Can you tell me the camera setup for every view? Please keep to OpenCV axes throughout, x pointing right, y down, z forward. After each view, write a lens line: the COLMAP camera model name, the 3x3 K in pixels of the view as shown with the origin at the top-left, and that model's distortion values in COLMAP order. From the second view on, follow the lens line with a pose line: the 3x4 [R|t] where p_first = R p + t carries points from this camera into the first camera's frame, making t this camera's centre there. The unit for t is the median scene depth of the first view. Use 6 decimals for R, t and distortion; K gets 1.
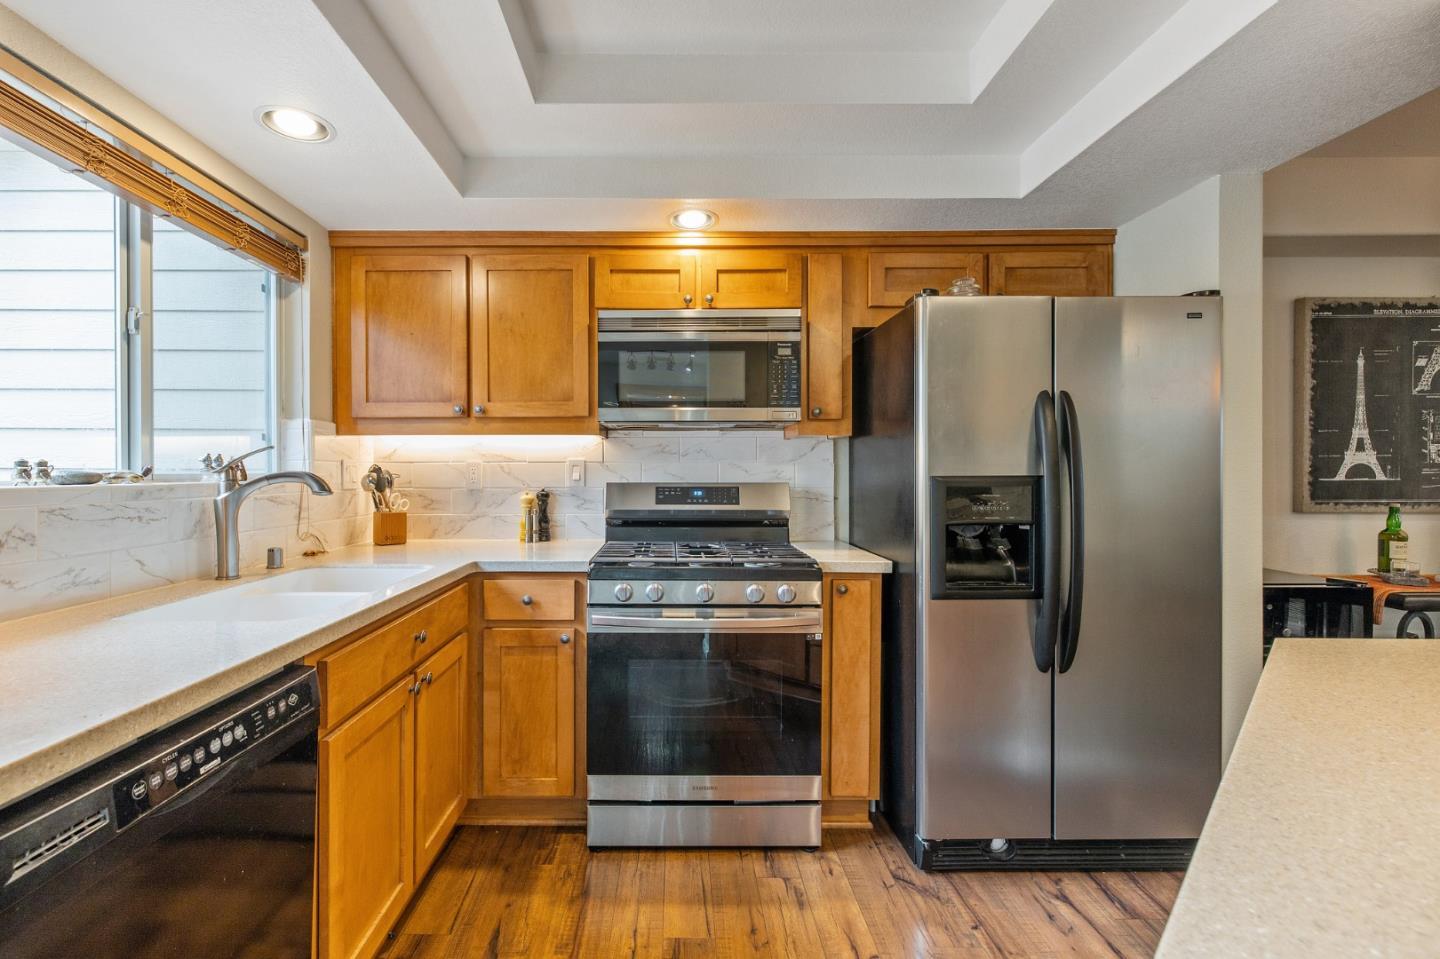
lens RADIAL K [[638.8, 0, 671.5], [0, 638.8, 474.2], [0, 0, 1]] dist [-0.000830, 0.000384]
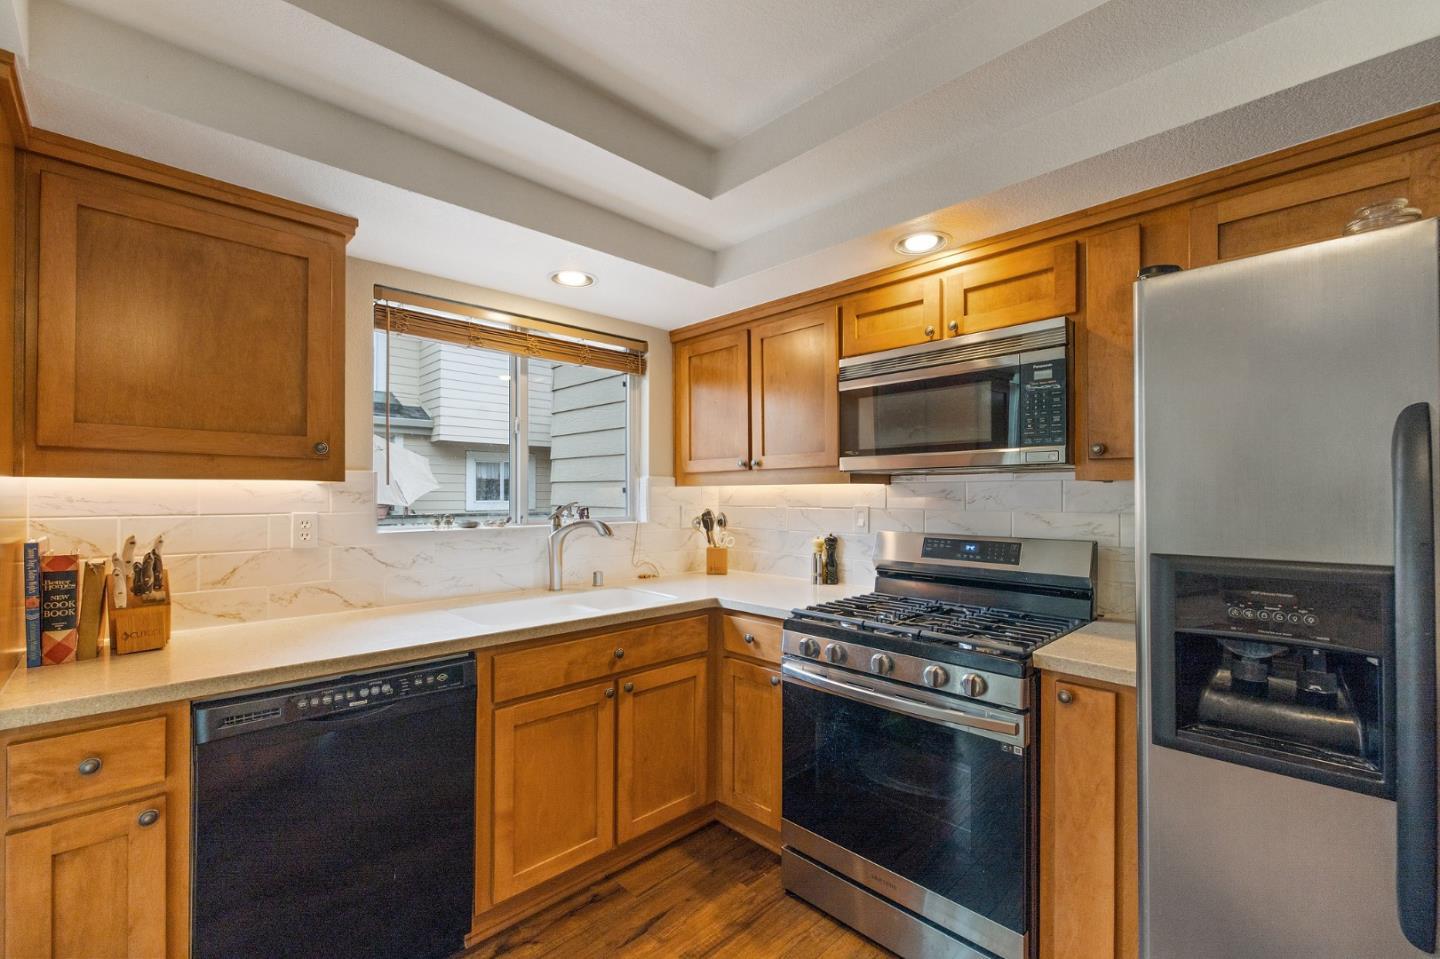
lens RADIAL K [[610.7, 0, 711.6], [0, 610.7, 491.3], [0, 0, 1]] dist [0.000696, 0.000281]
pose [[0.695049, -0.003355, -0.718954, 0.423720], [-0.002138, 0.999975, -0.006733, -0.043341], [0.718959, 0.006216, 0.695025, 0.189114]]
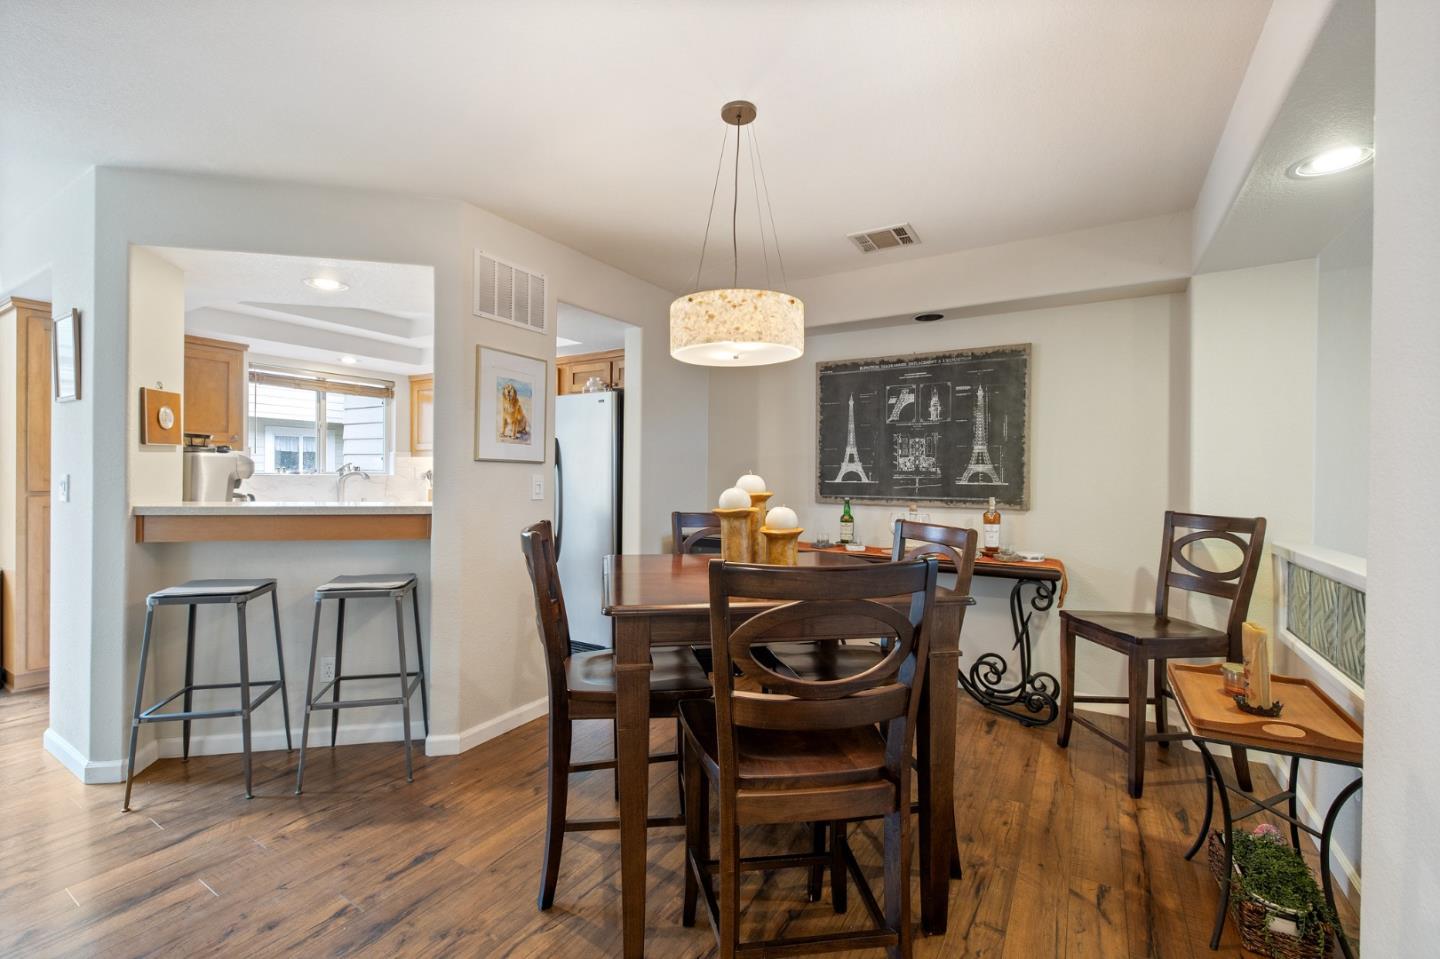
lens RADIAL K [[629.1, 0, 694.5], [0, 629.1, 479.3], [0, 0, 1]] dist [-0.000211, 0.000003]
pose [[0.844493, 0.013191, -0.535405, 1.730988], [-0.011824, 0.999912, 0.005985, -0.002255], [0.535437, 0.001276, 0.844575, -0.482289]]
